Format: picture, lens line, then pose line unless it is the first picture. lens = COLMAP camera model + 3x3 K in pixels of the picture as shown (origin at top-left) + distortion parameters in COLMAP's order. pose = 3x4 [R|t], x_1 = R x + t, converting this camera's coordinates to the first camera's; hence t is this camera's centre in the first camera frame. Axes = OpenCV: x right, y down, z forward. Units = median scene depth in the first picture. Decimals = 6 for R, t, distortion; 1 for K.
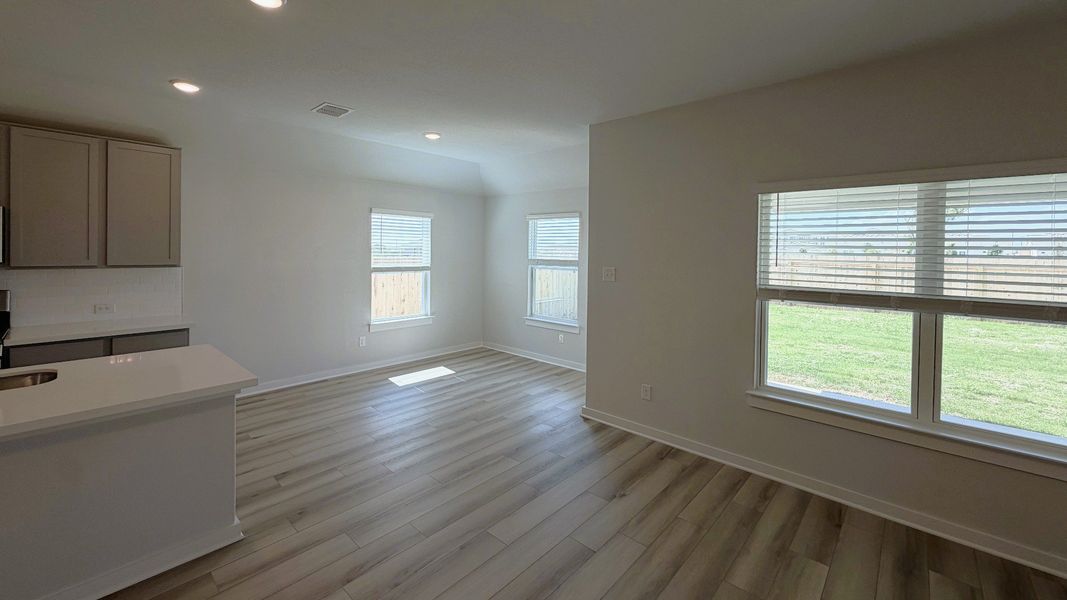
lens RADIAL K [[426.6, 0, 532.6], [0, 426.6, 255.6], [0, 0, 1]] dist [0.000189, 0.000195]
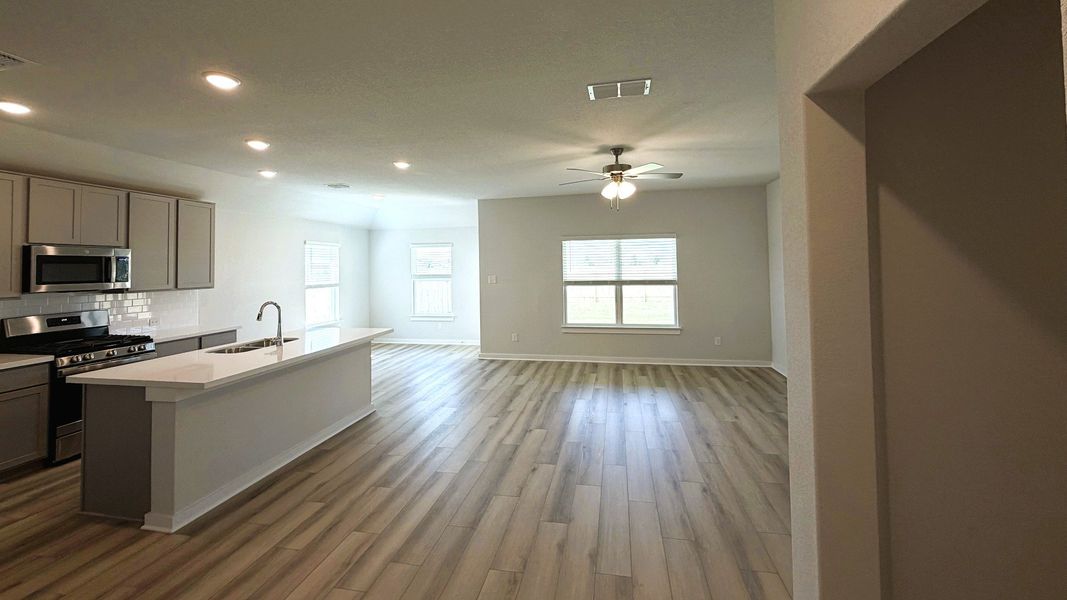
lens RADIAL K [[426.6, 0, 532.6], [0, 426.6, 255.6], [0, 0, 1]] dist [0.000189, 0.000195]
pose [[0.855397, -0.016111, 0.517722, -0.608968], [0.036020, 0.998947, -0.028427, -0.002507], [-0.516719, 0.042965, 0.855076, -0.674406]]
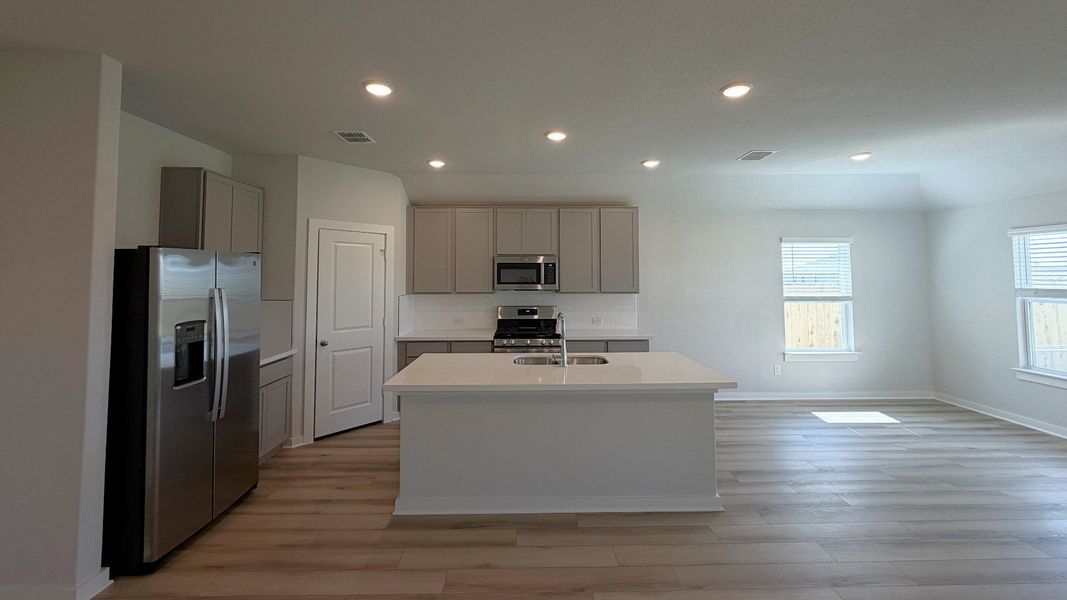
lens RADIAL K [[426.6, 0, 532.6], [0, 426.6, 255.6], [0, 0, 1]] dist [0.000189, 0.000195]
pose [[0.683896, -0.051227, -0.727779, -0.059729], [0.003275, 0.997737, -0.067152, -0.003273], [0.729572, 0.043541, 0.682517, -0.165767]]
